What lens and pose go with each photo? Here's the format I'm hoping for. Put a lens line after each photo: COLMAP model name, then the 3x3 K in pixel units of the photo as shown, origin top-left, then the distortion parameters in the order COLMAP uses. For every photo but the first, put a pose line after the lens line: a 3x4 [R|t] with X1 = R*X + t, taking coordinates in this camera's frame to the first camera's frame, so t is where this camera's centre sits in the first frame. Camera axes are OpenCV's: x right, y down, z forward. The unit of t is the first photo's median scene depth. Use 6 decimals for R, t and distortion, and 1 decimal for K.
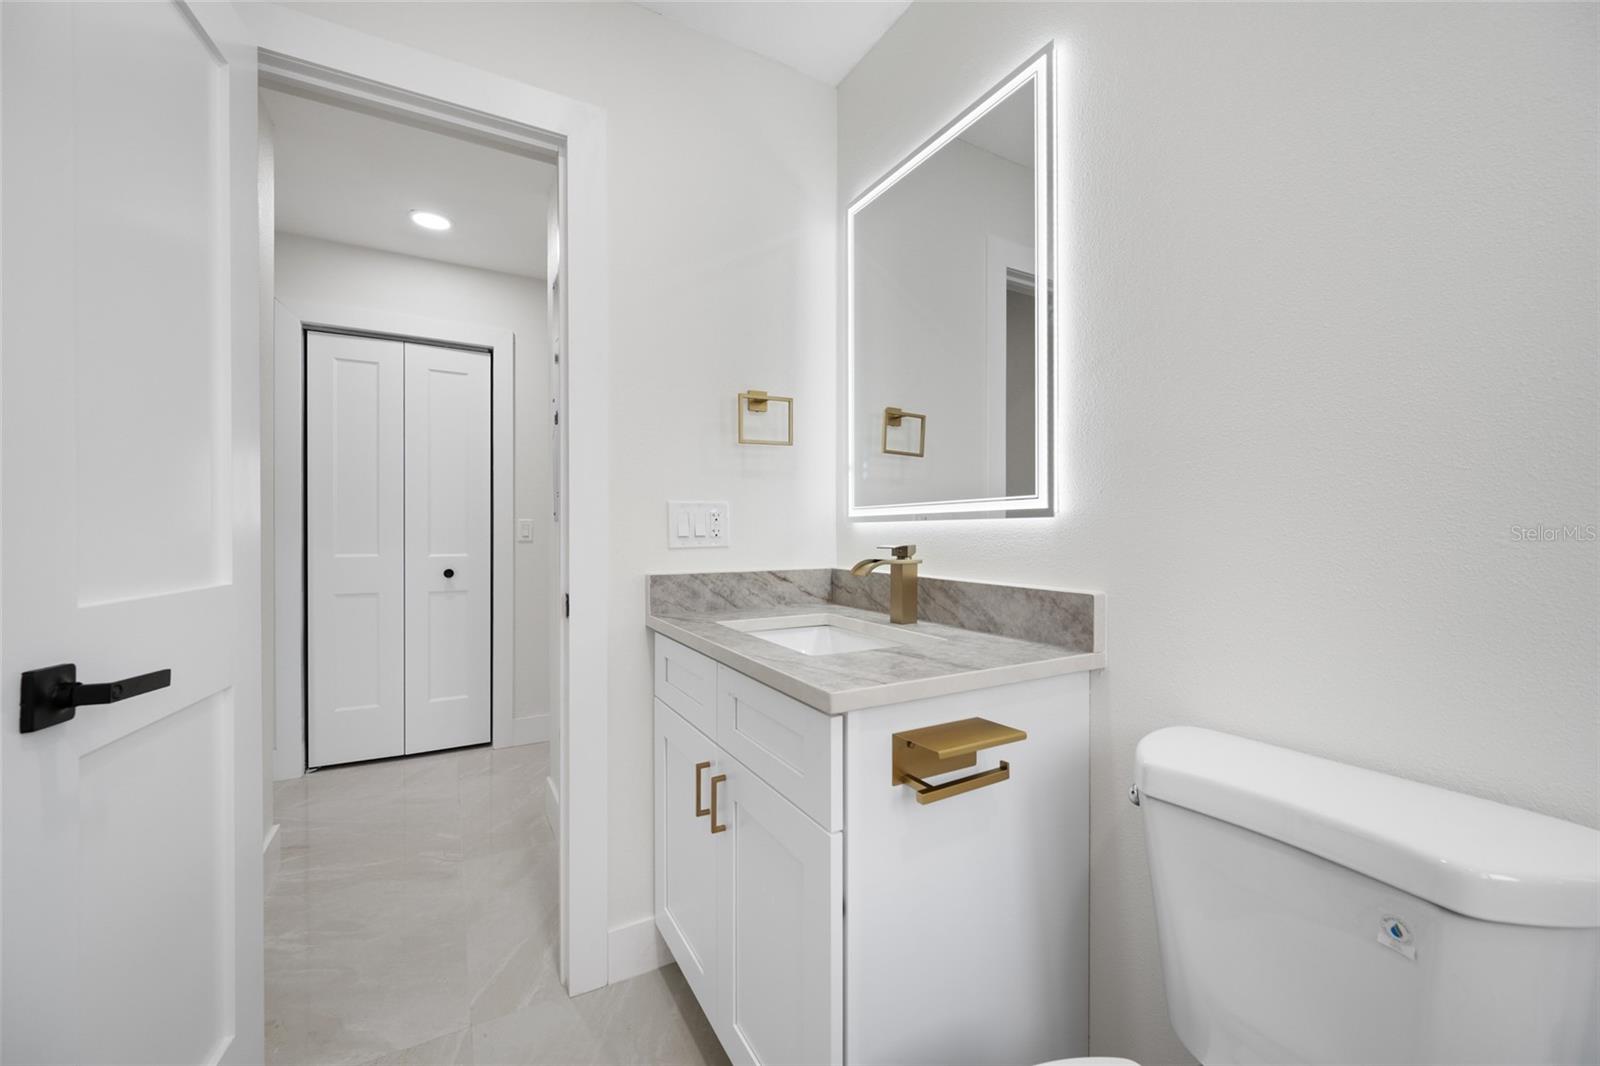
lens RADIAL K [[632.1, 0, 799.4], [0, 632.1, 530.9], [0, 0, 1]] dist [-0.000094, -0.000169]
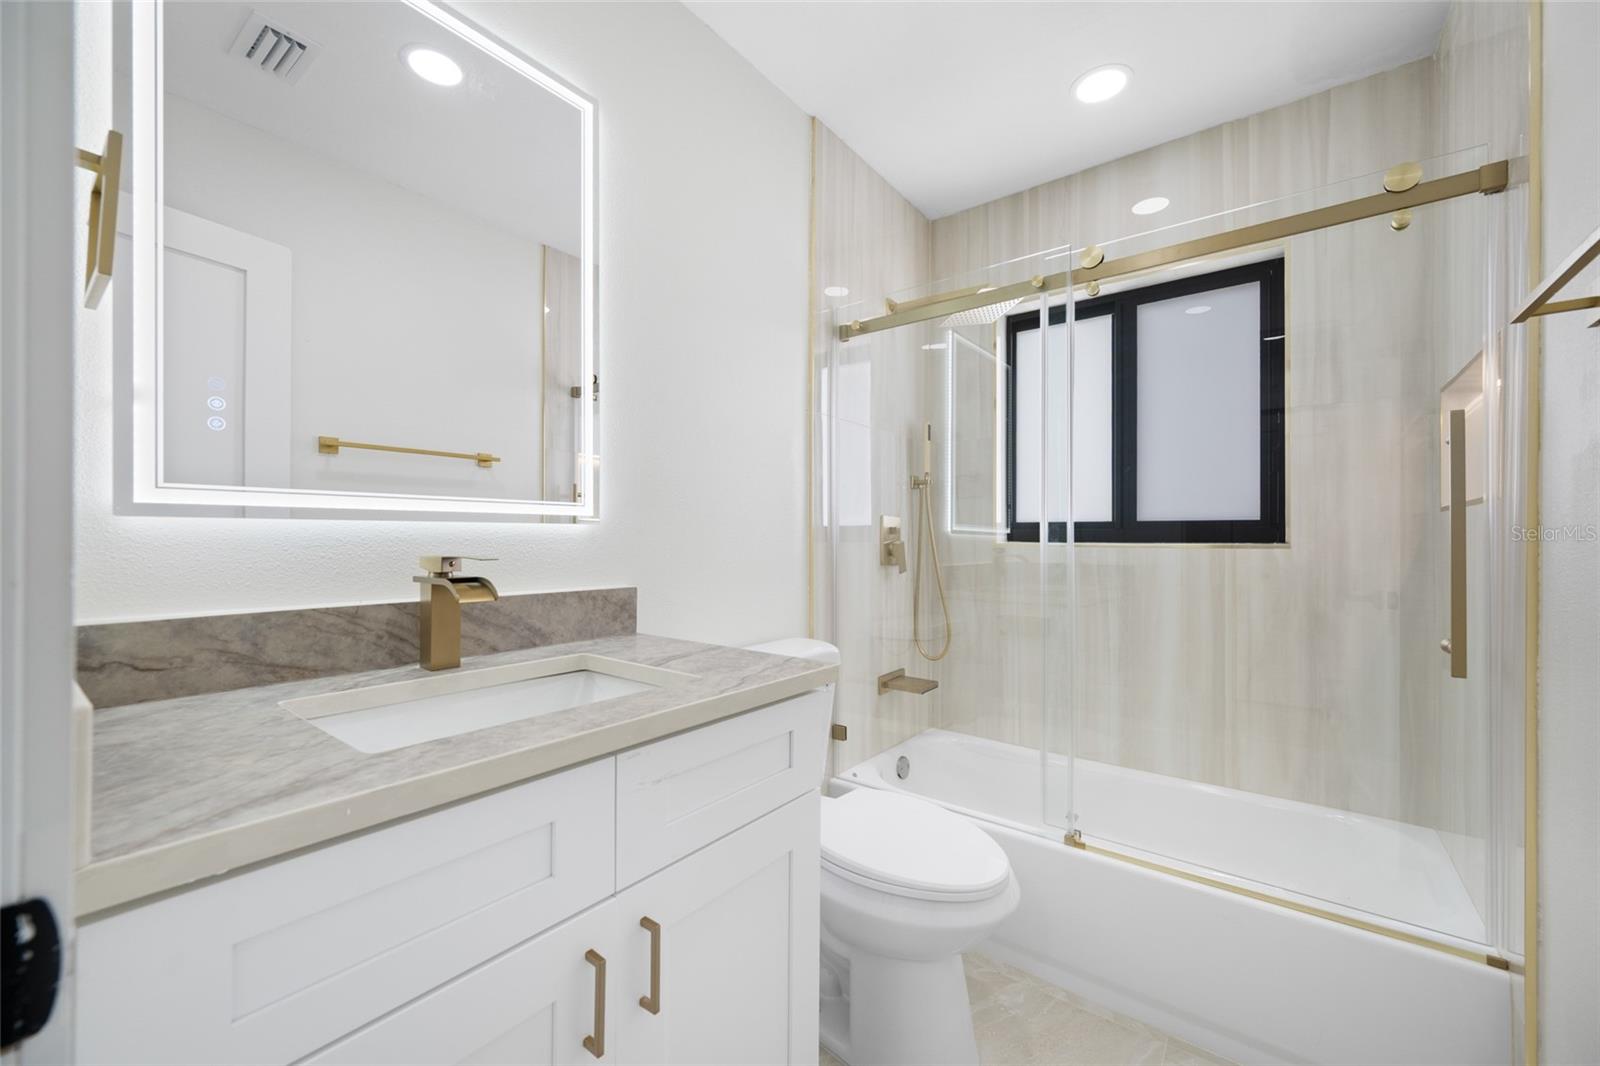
lens RADIAL K [[632.1, 0, 800.4], [0, 632.1, 536.9], [0, 0, 1]] dist [-0.000094, -0.000169]
pose [[-0.380314, 0.001991, 0.924855, -0.732030], [0.000203, 0.999998, -0.002069, 0.003197], [-0.924857, -0.000599, -0.380314, 1.034535]]
